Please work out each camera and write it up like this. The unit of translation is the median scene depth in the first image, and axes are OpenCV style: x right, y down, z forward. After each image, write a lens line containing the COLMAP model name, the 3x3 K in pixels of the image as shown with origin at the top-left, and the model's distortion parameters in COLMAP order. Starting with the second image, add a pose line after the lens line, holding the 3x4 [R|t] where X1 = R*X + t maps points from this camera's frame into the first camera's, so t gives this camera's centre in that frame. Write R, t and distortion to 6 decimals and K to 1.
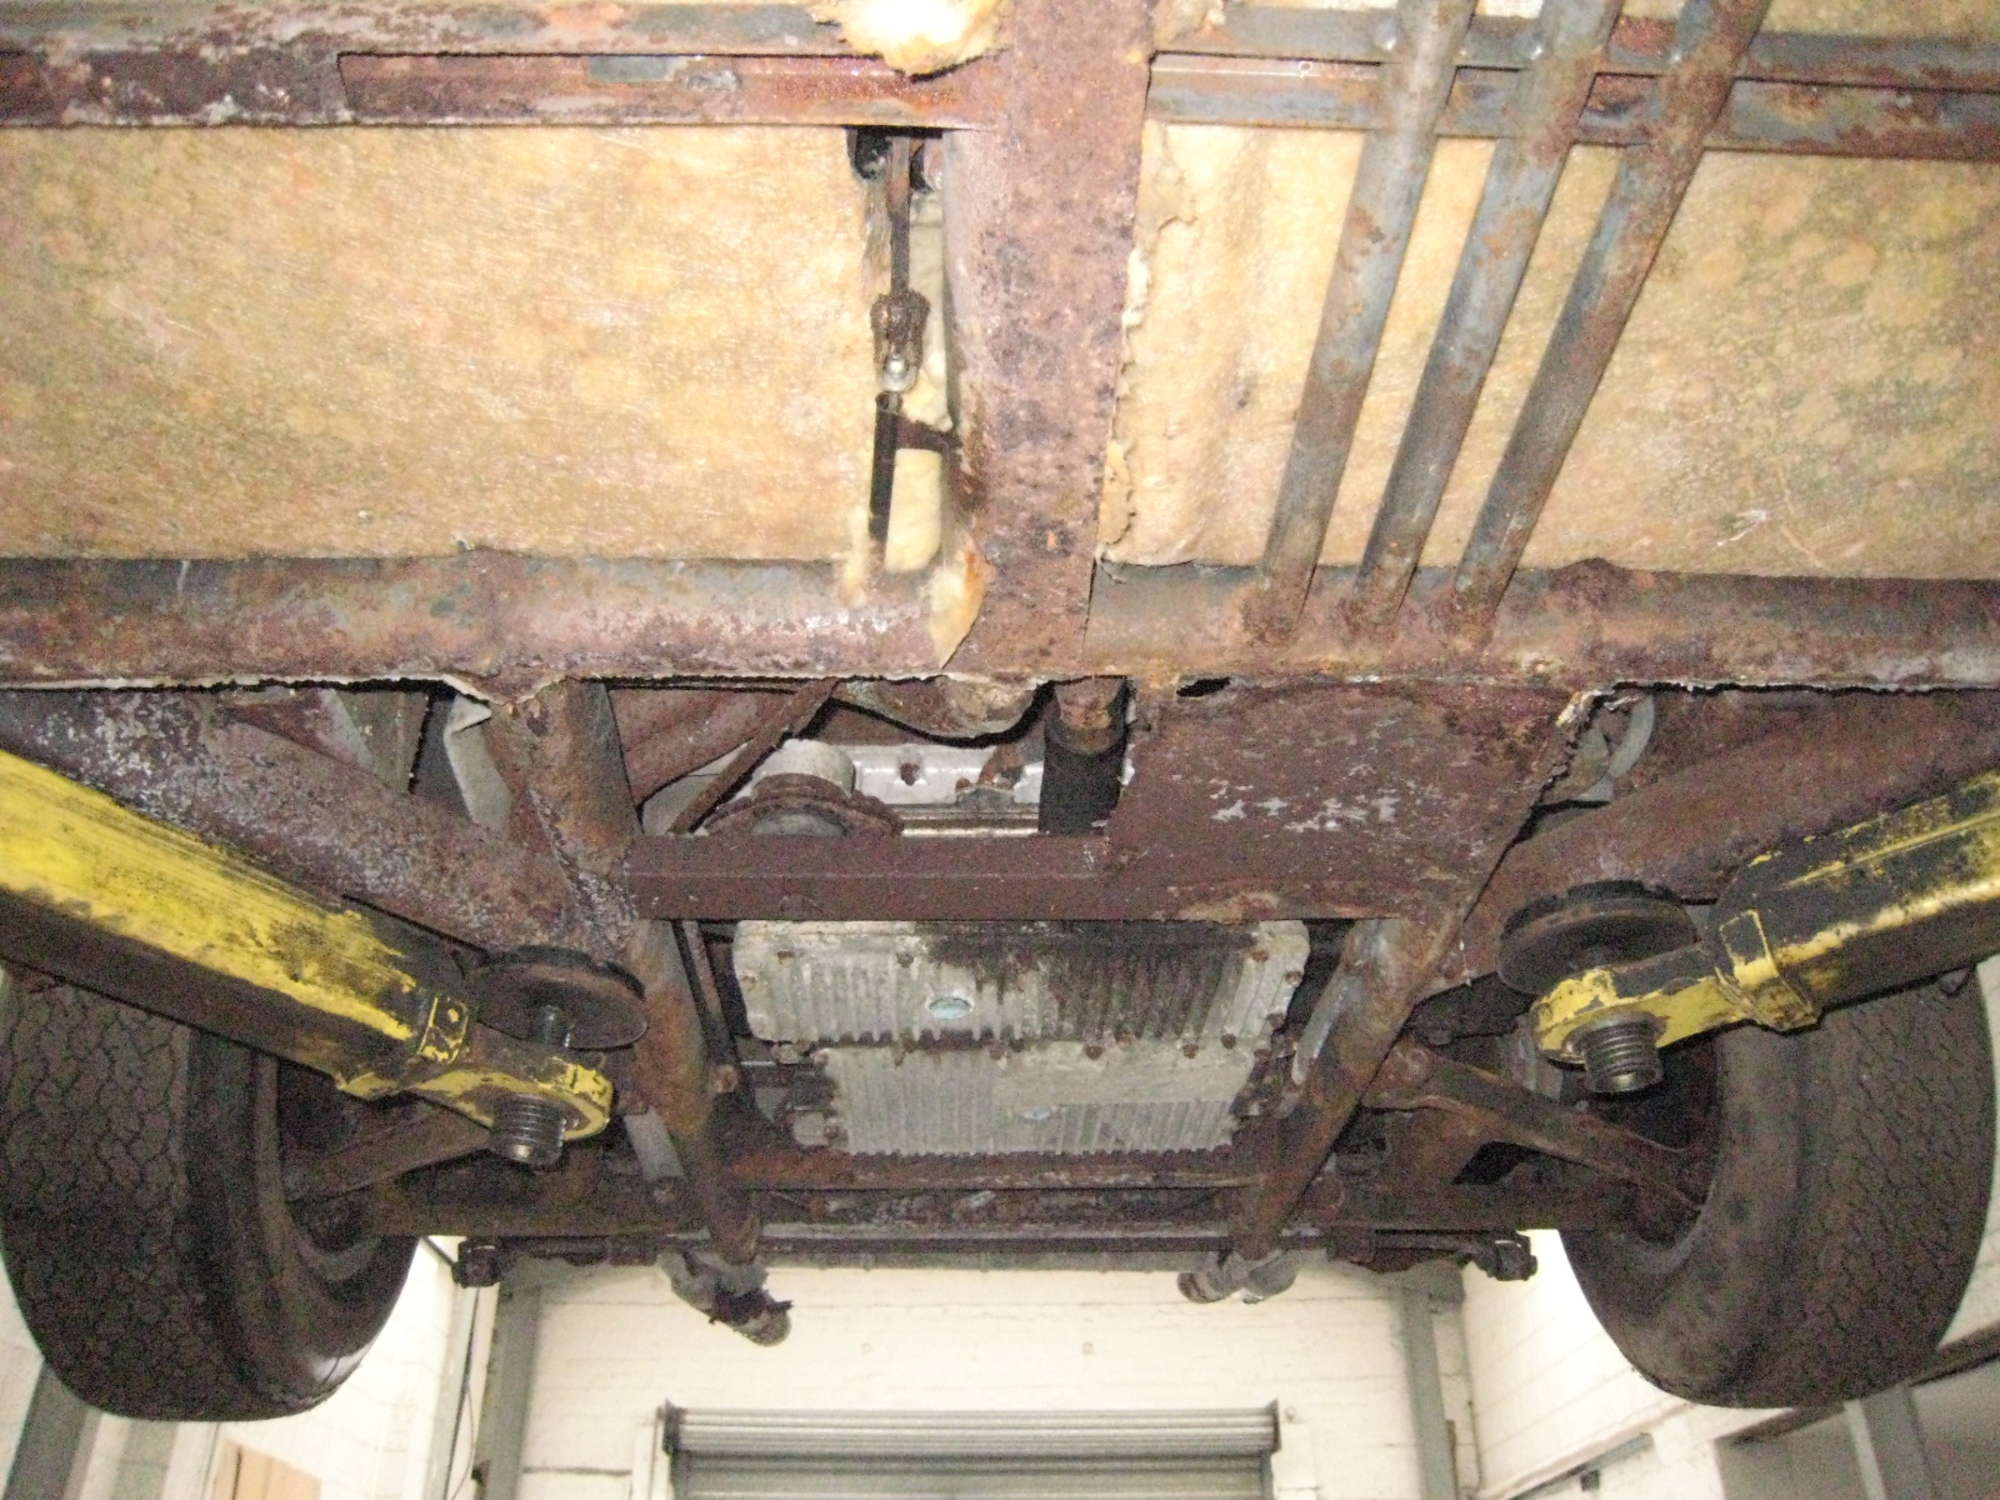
lens RADIAL K [[1673.7, 0, 1000.0], [0, 1673.7, 750.0], [0, 0, 1]] dist [-0.005957, -0.001585]
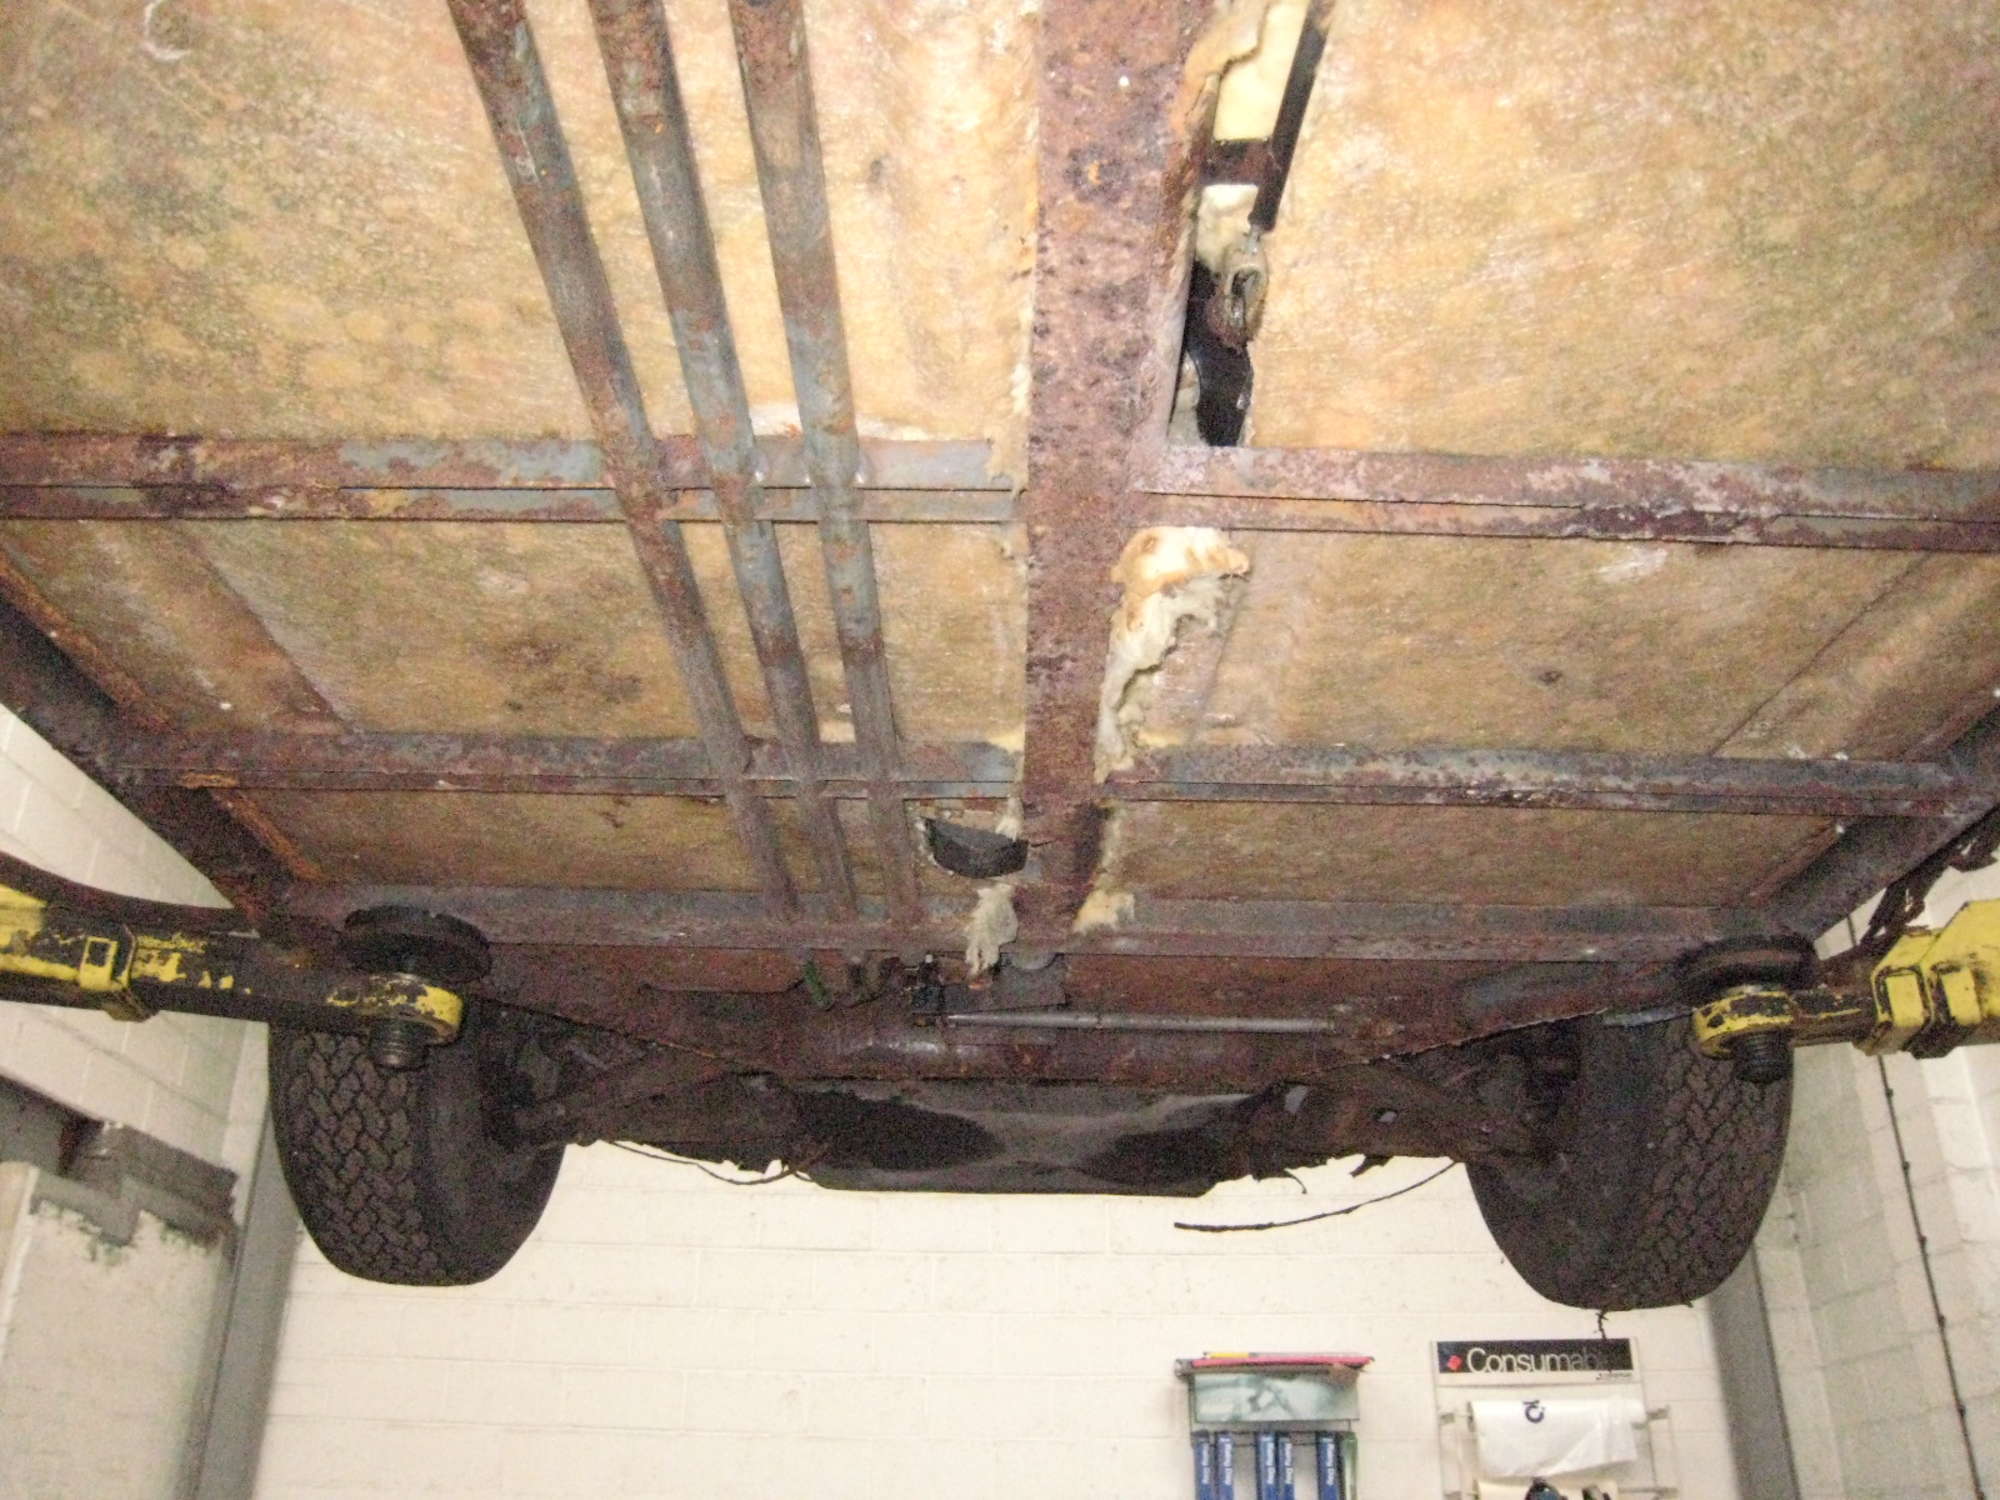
lens RADIAL K [[1673.7, 0, 1000.0], [0, 1673.7, 750.0], [0, 0, 1]] dist [-0.005957, -0.001585]
pose [[-0.999522, 0.018089, 0.025062, 0.063677], [-0.012281, 0.511667, -0.859096, 0.757616], [-0.028364, -0.858993, -0.511201, 1.235276]]
